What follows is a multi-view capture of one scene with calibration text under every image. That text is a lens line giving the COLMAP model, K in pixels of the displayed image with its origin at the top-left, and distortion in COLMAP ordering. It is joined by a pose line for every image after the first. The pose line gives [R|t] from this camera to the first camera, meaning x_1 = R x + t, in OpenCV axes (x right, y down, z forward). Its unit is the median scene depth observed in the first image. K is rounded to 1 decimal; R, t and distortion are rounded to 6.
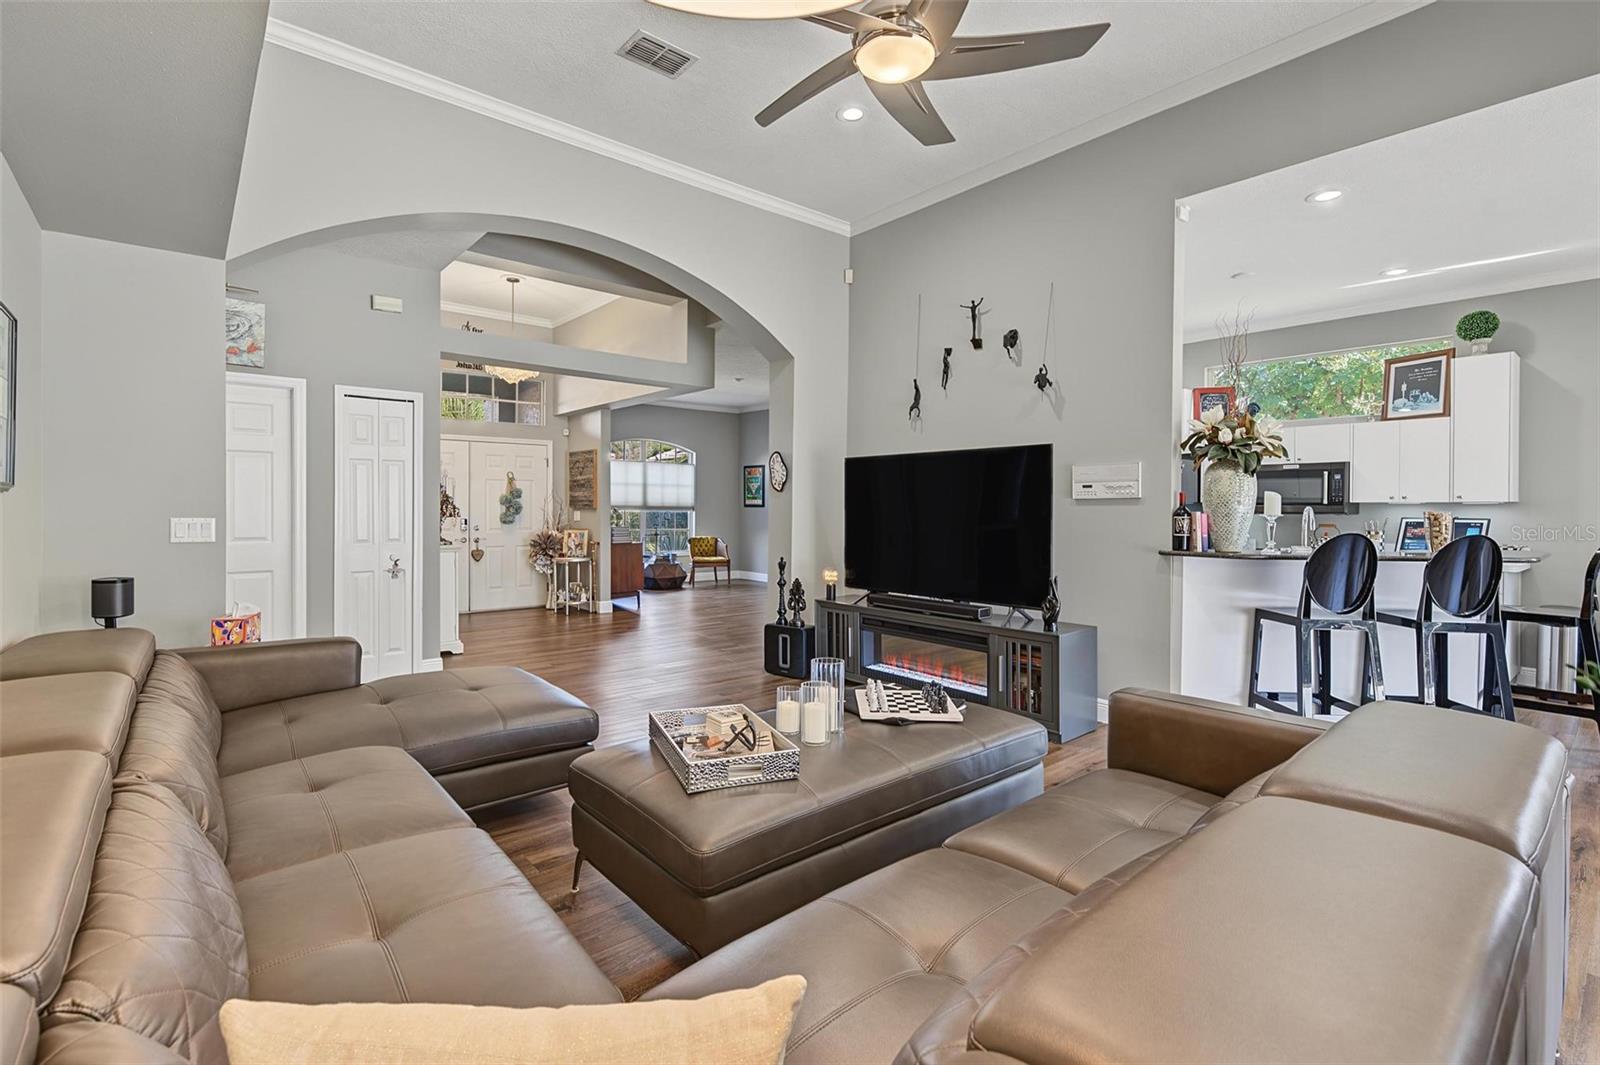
lens RADIAL K [[731.5, 0, 795.7], [0, 731.5, 513.5], [0, 0, 1]] dist [0.001057, 0.000164]
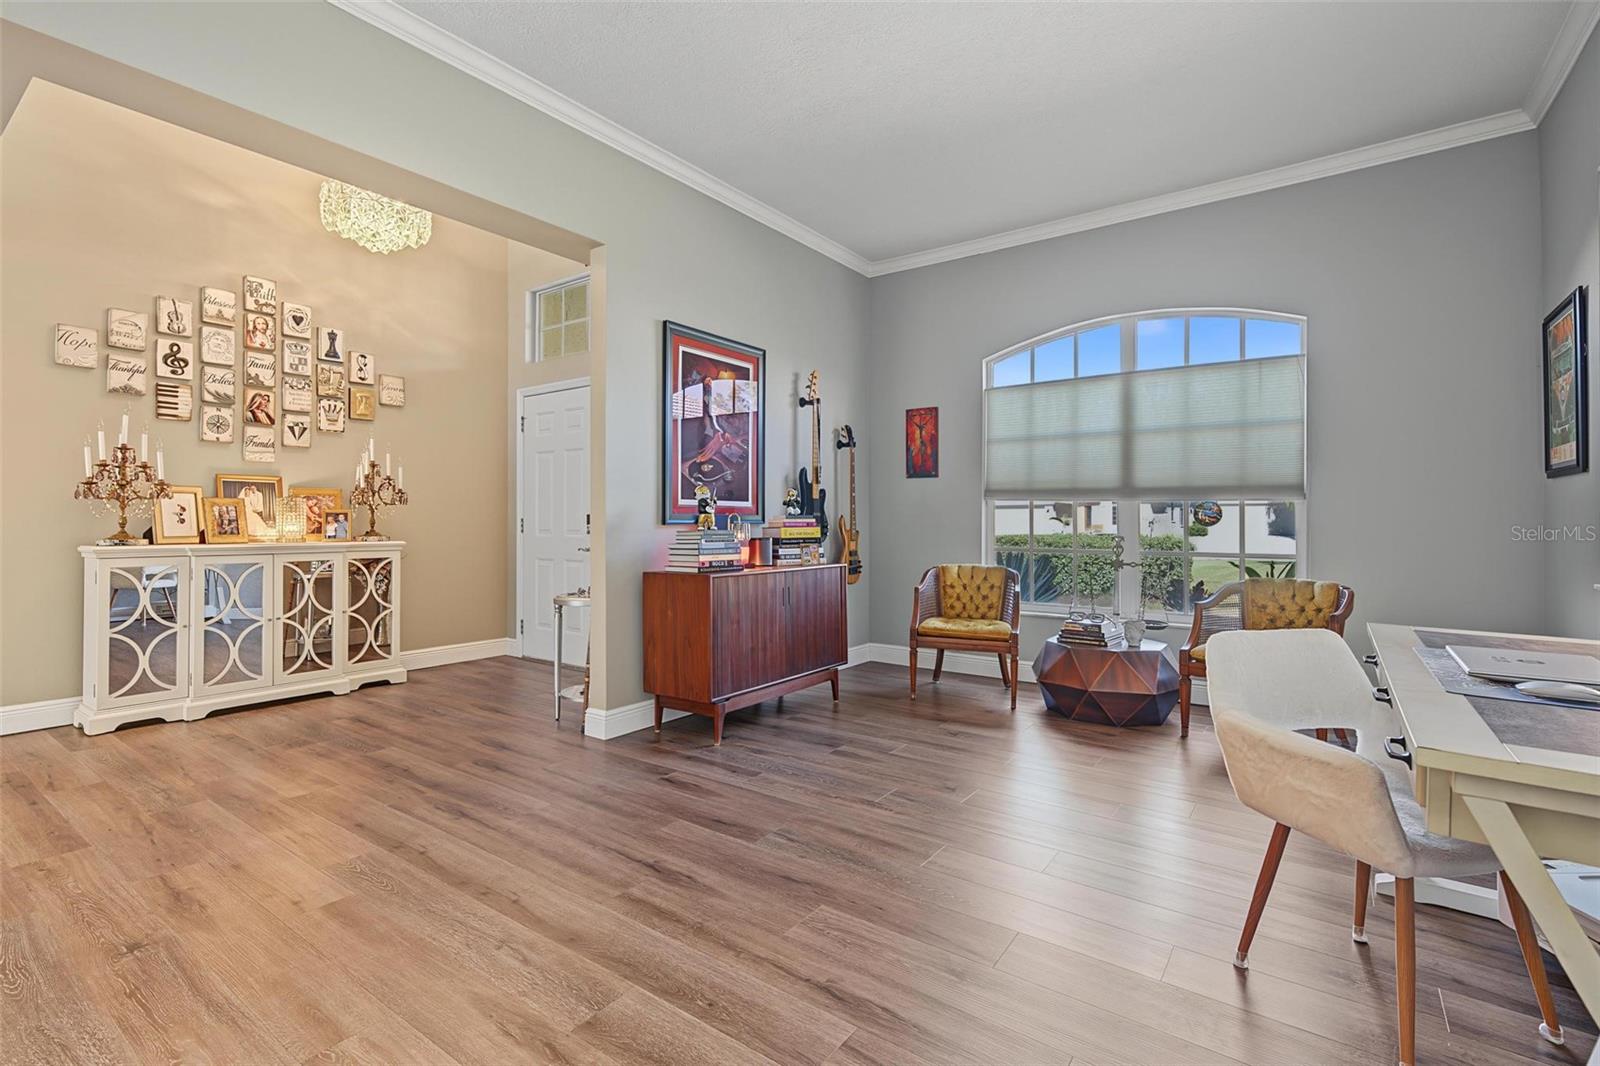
lens RADIAL K [[731.6, 0, 796.7], [0, 731.6, 522.3], [0, 0, 1]] dist [-0.000861, -0.000065]
pose [[0.235736, 0.001776, -0.971816, 0.286105], [-0.010358, 0.999946, -0.000685, 0.023101], [0.971762, 0.010228, 0.235741, 1.611342]]
